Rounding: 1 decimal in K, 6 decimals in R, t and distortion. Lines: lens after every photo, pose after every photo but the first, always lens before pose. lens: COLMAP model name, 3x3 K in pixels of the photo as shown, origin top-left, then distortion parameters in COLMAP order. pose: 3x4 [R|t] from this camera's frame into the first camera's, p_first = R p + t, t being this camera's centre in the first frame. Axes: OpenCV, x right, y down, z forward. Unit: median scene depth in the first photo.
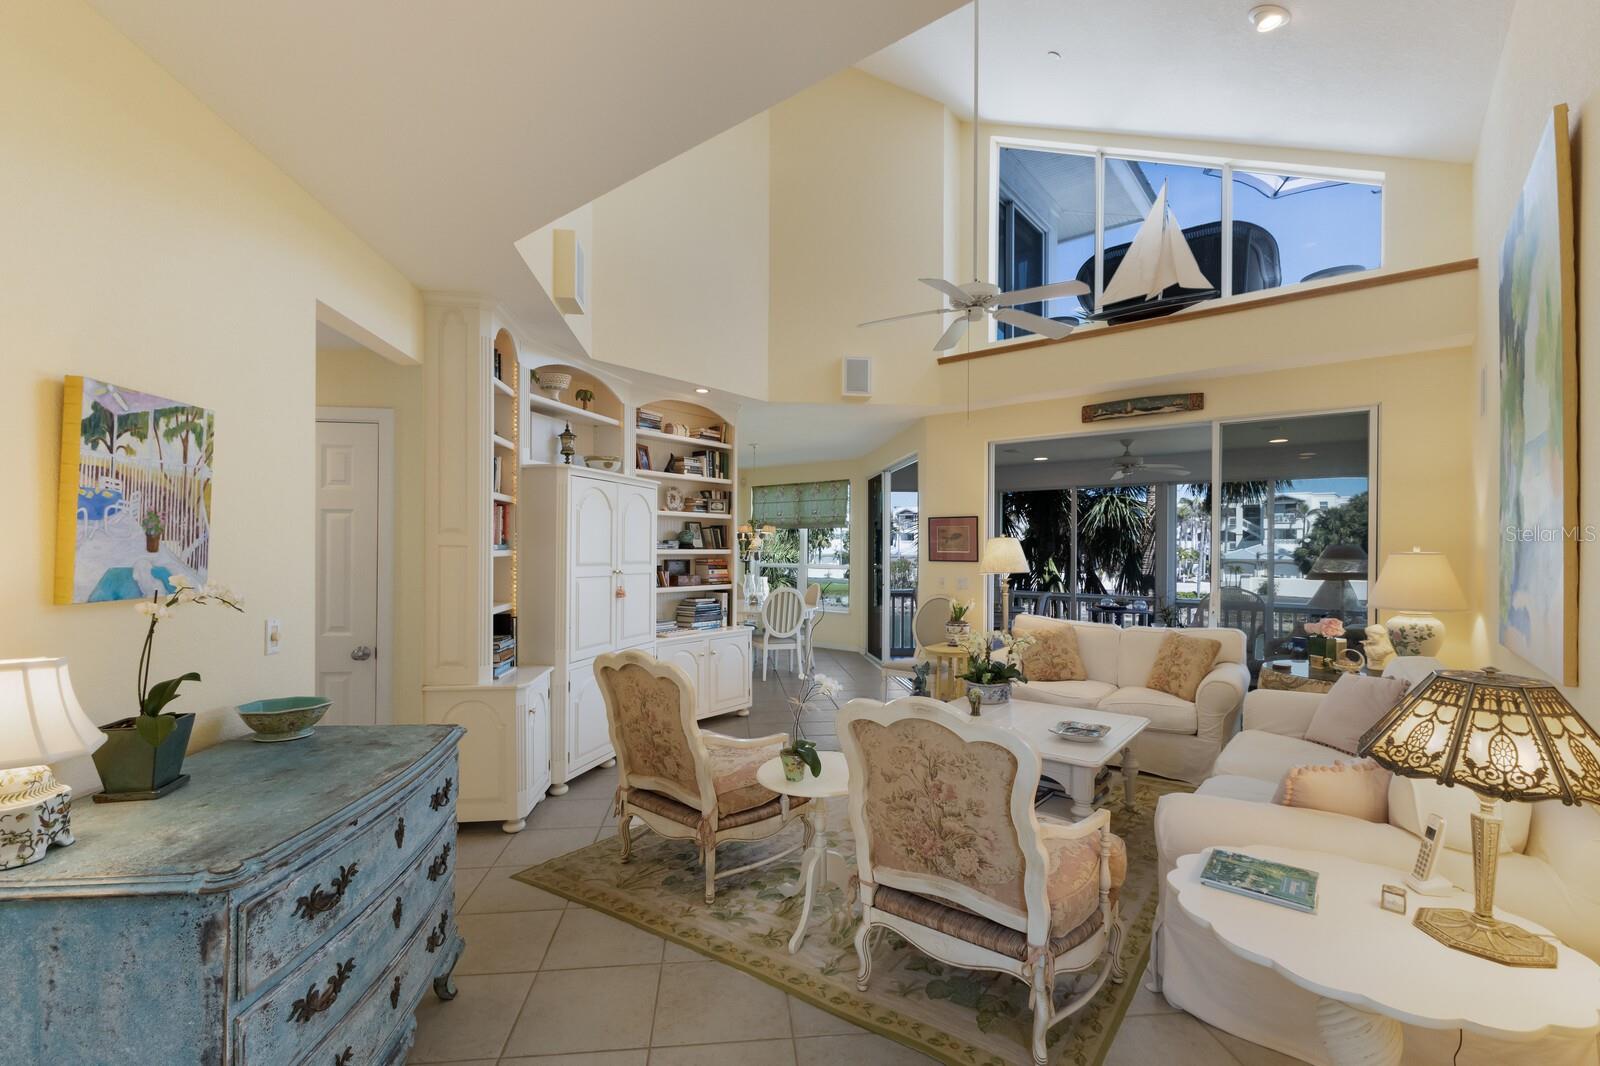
lens RADIAL K [[698.1, 0, 800.0], [0, 698.1, 533.0], [0, 0, 1]] dist [0.011585, 0.000029]
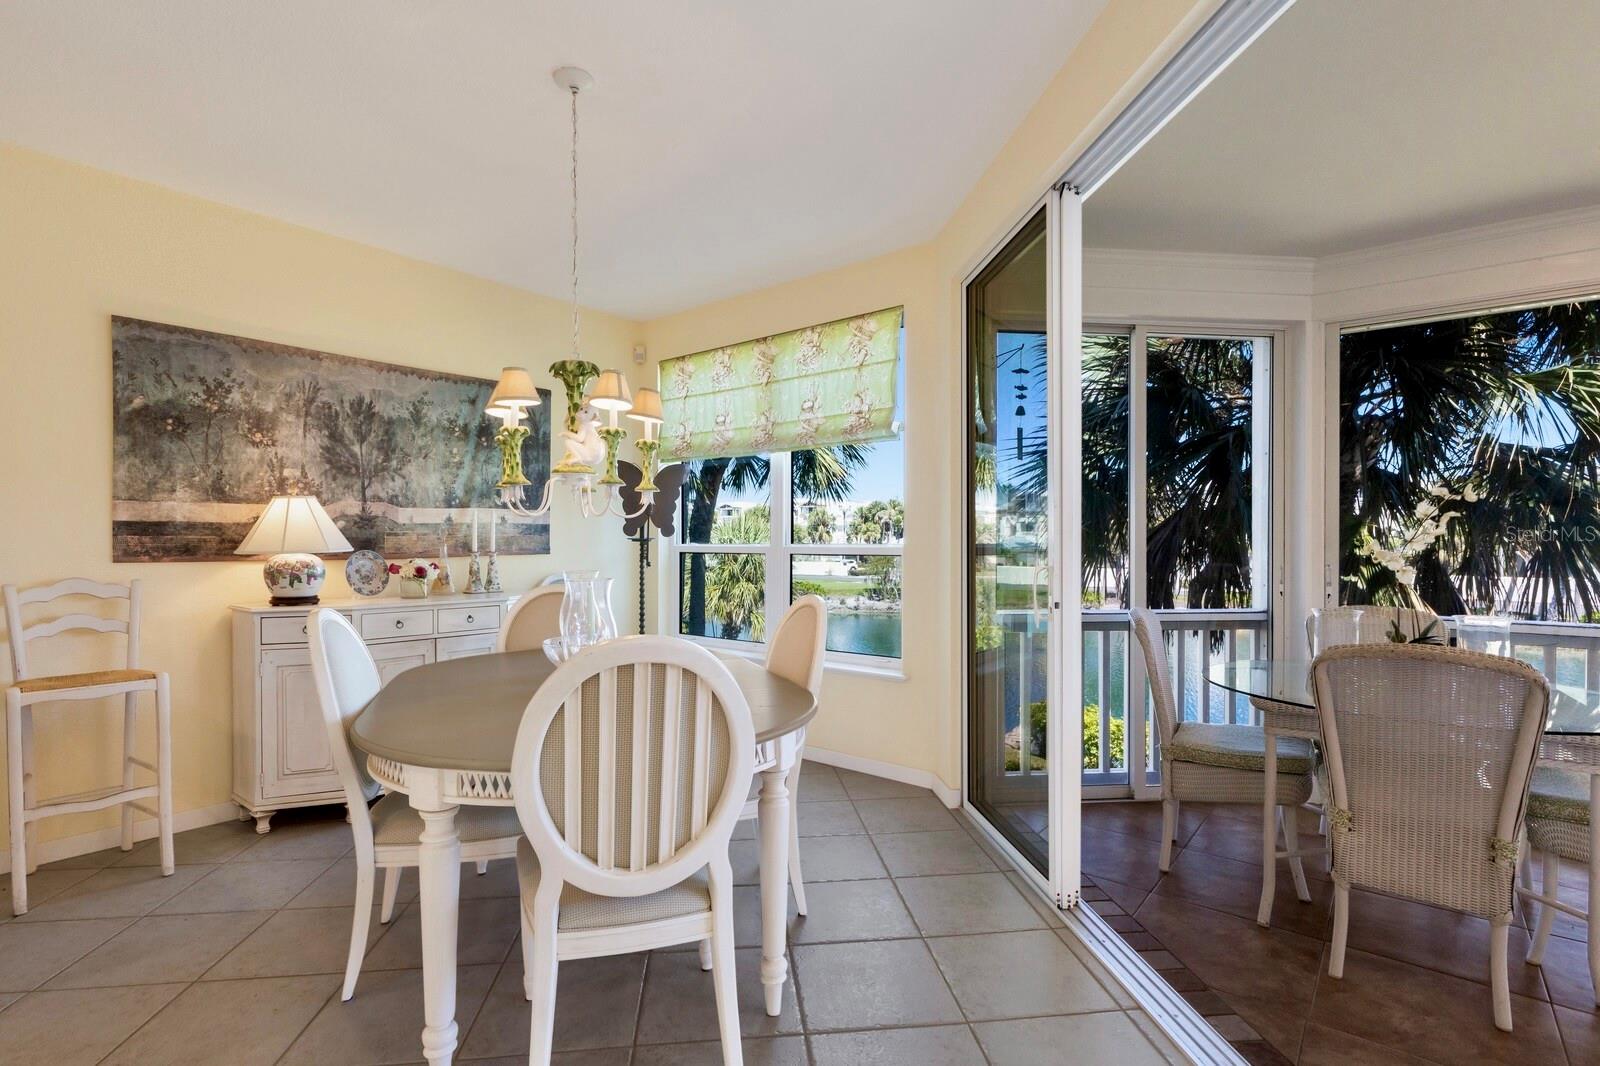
lens RADIAL K [[756.7, 0, 800.0], [0, 756.7, 533.0], [0, 0, 1]] dist [-0.000477, -0.000300]
pose [[0.999987, -0.004967, 0.001394, 0.015218], [0.004956, 0.999959, 0.007524, 0.035370], [-0.001431, -0.007517, 0.999971, 0.579987]]
